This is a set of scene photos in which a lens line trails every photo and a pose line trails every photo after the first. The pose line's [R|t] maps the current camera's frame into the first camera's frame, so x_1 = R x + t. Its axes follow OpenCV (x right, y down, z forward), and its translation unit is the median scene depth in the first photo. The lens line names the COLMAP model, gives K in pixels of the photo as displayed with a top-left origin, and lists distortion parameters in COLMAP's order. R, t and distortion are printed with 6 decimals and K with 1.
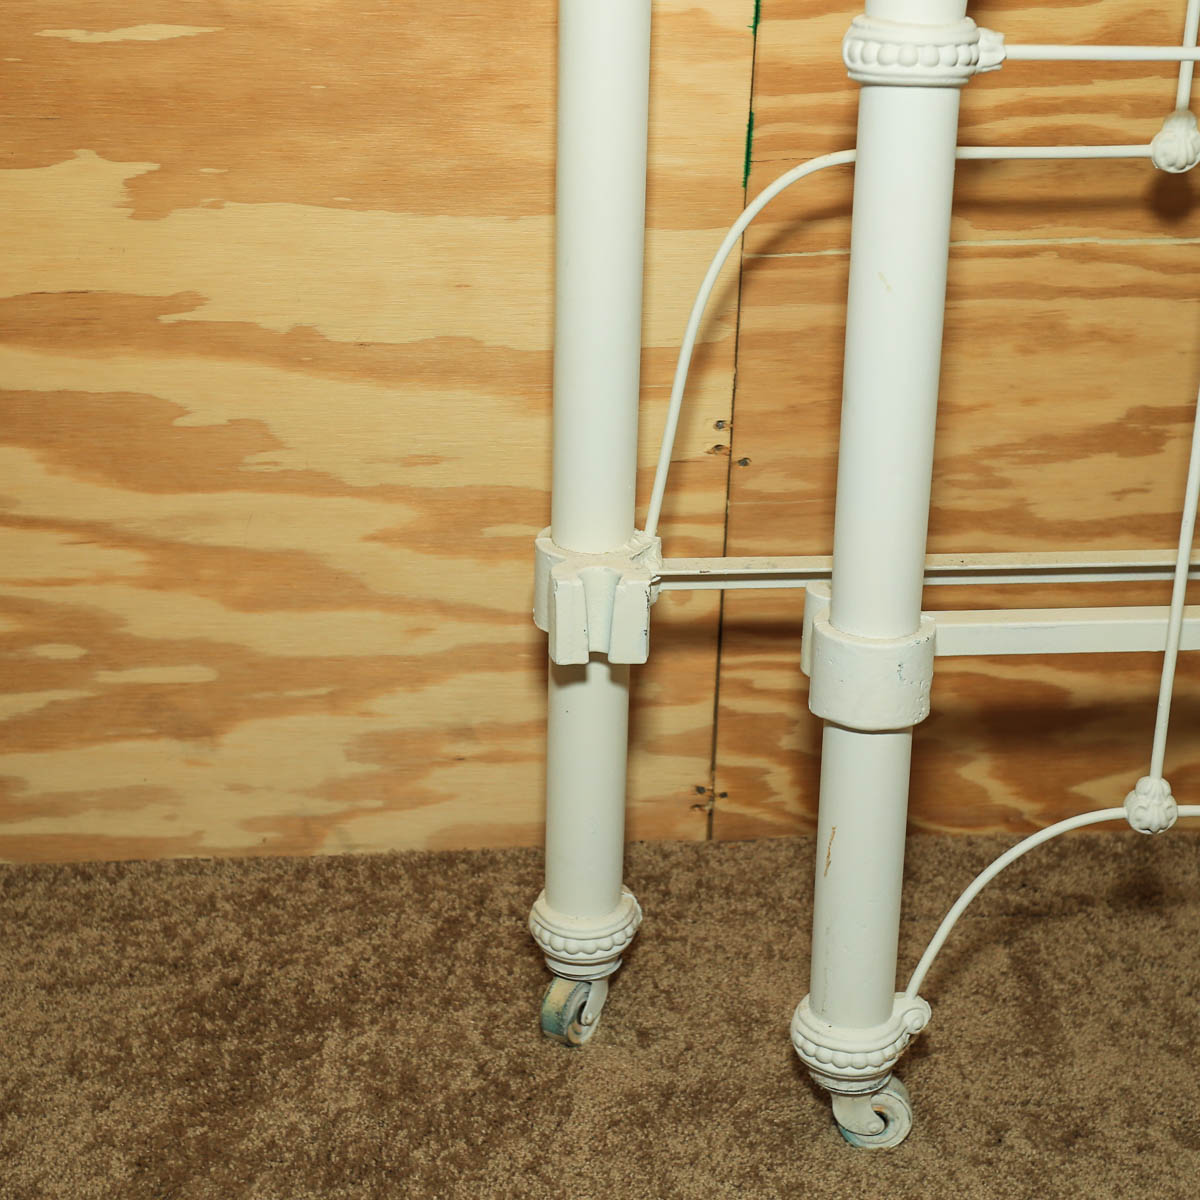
lens RADIAL K [[1631.4, 0, 600.6], [0, 1631.4, 580.3], [0, 0, 1]] dist [0.017314, 0.038302]
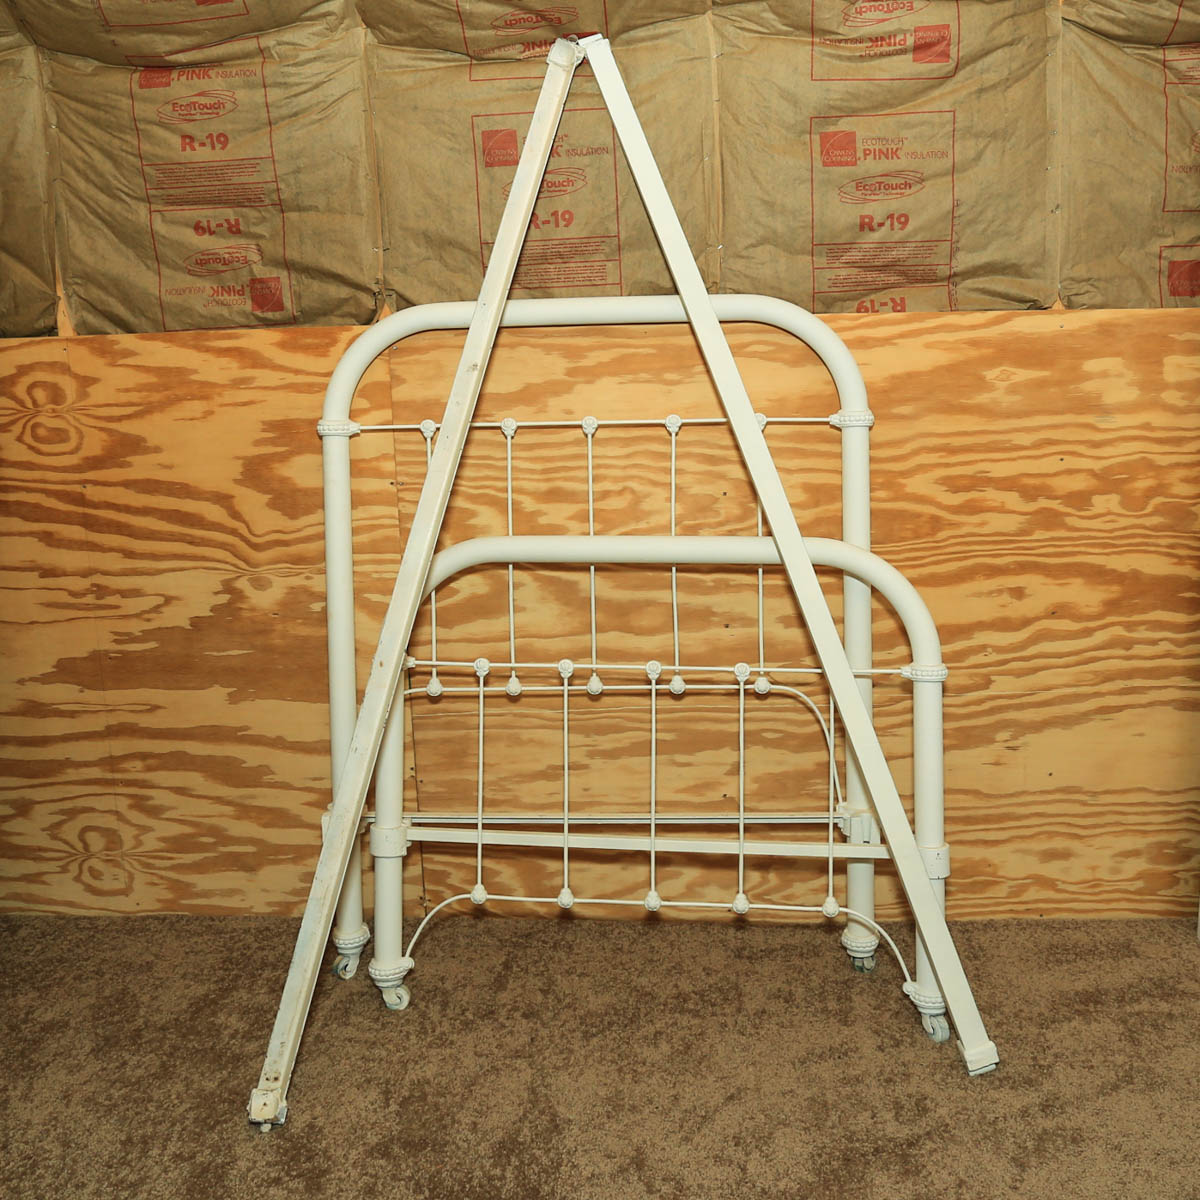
lens RADIAL K [[900.2, 0, 600.0], [0, 900.2, 600.0], [0, 0, 1]] dist [-0.043405, 0.008829]
pose [[0.992931, -0.009281, -0.118329, 0.625022], [-0.020930, 0.967625, -0.251524, 0.013817], [0.116832, 0.252223, 0.960590, -0.653146]]
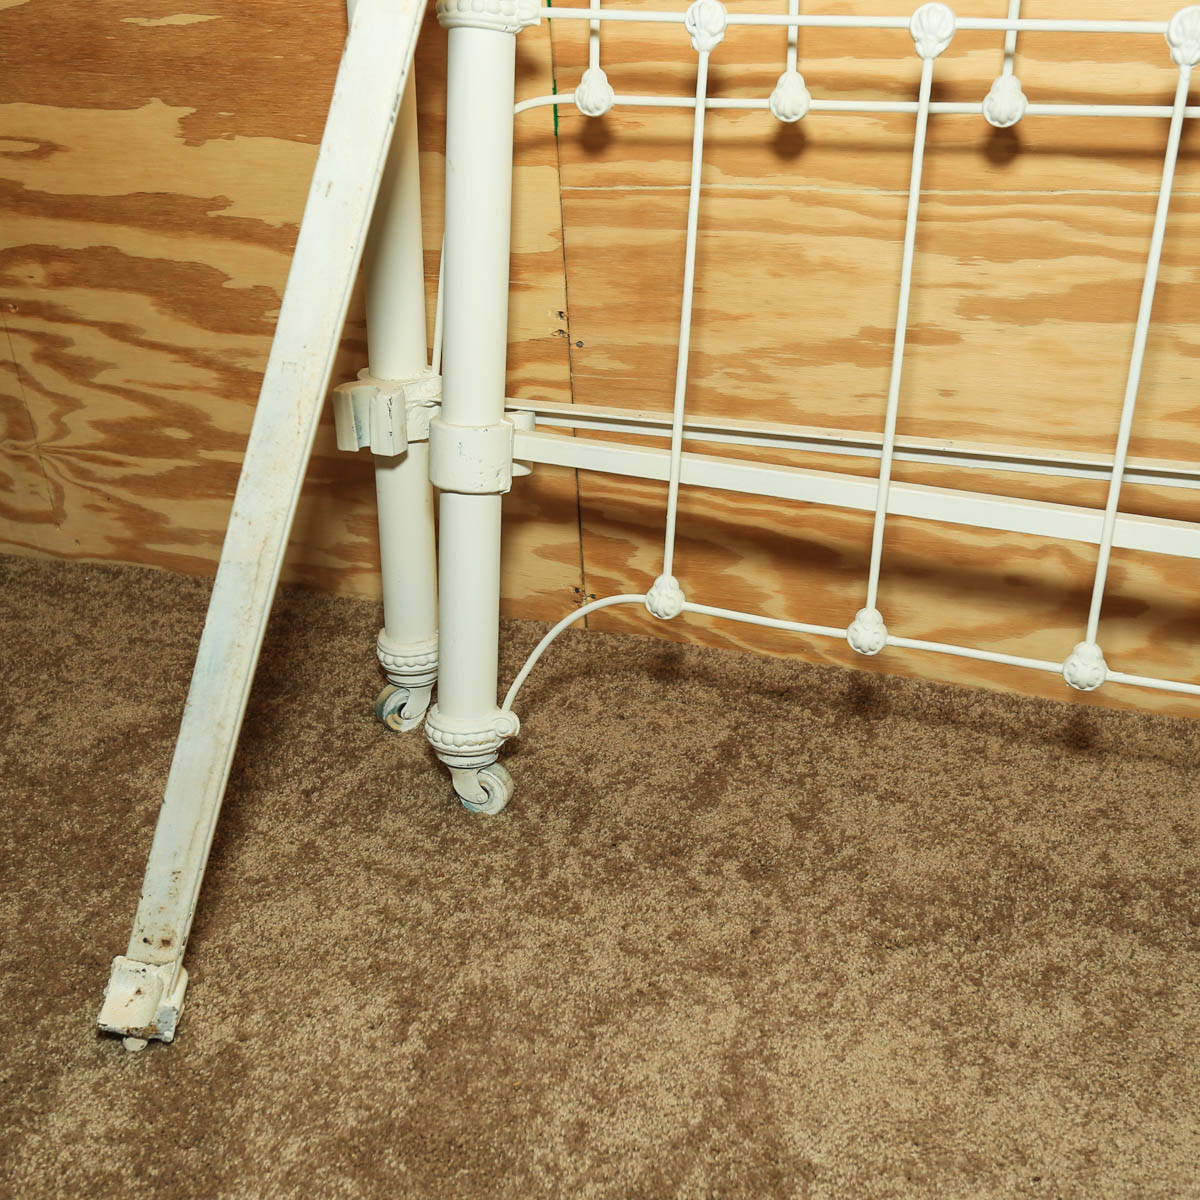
lens RADIAL K [[1271.2, 0, 662.1], [0, 1271.2, 596.2], [0, 0, 1]] dist [-0.028379, 0.033234]
pose [[0.934345, 0.147282, -0.324510, 0.537716], [-0.127940, 0.988527, 0.080281, 0.042598], [0.332611, -0.033492, 0.942469, 0.010877]]
